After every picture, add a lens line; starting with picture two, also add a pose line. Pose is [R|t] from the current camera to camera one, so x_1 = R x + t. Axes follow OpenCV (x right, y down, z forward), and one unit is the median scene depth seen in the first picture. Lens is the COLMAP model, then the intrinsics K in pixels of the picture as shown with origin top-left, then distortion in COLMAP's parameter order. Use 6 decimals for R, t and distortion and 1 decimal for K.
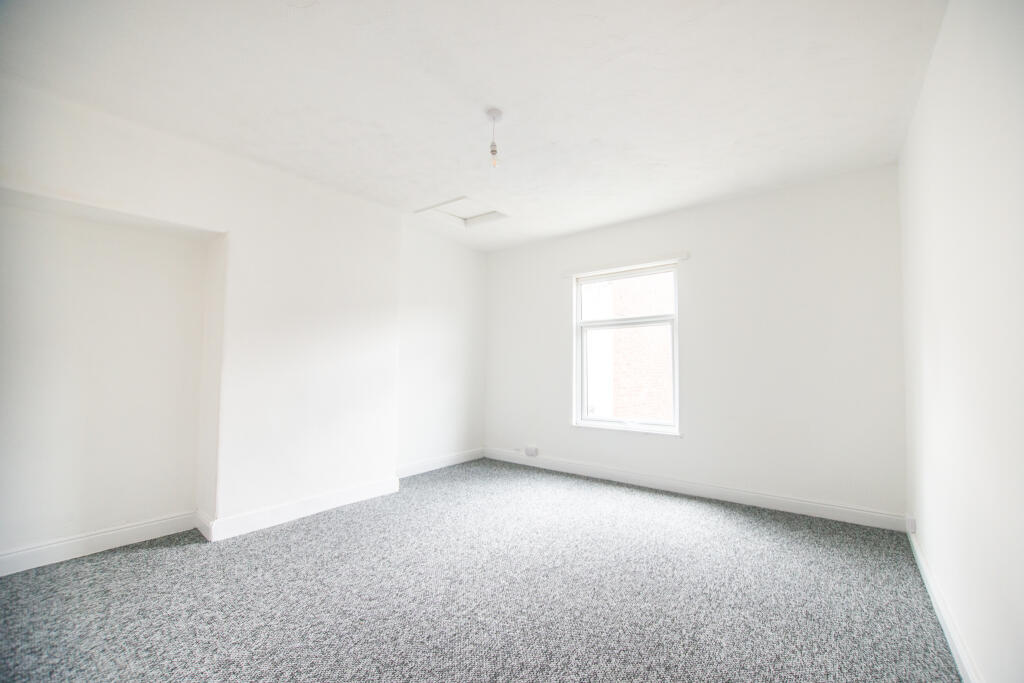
lens RADIAL K [[412.1, 0, 514.8], [0, 412.1, 350.6], [0, 0, 1]] dist [0.000280, 0.000174]
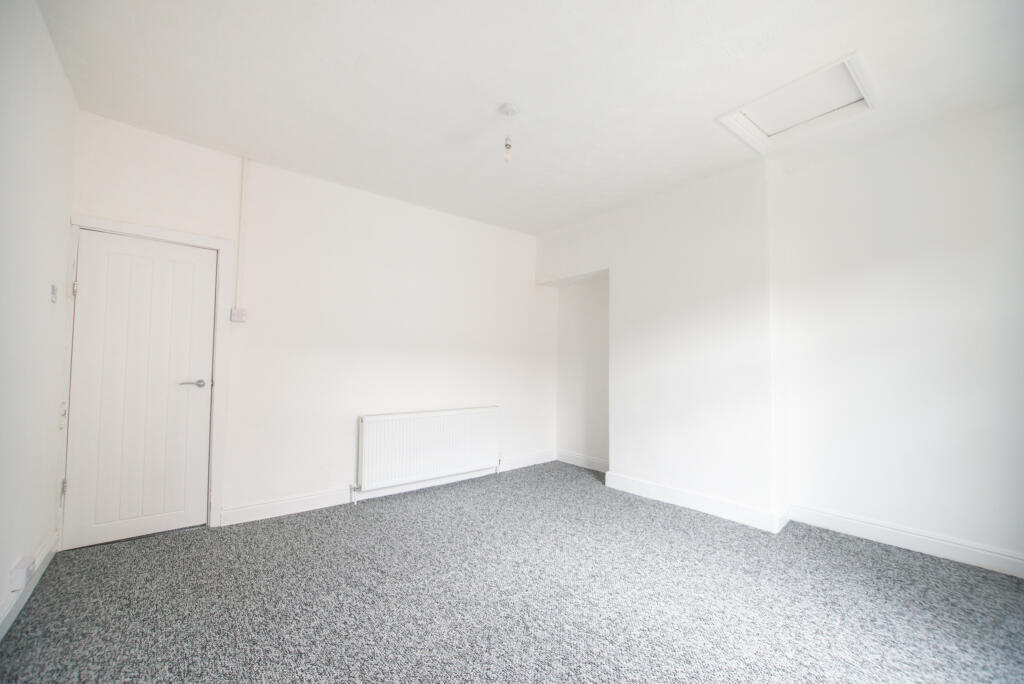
lens RADIAL K [[412.1, 0, 514.8], [0, 412.1, 351.1], [0, 0, 1]] dist [0.000280, 0.000174]
pose [[-0.201574, -0.039695, -0.978669, 0.721261], [0.034891, 0.998253, -0.047676, 0.060484], [0.978852, -0.043757, -0.199837, 0.987775]]
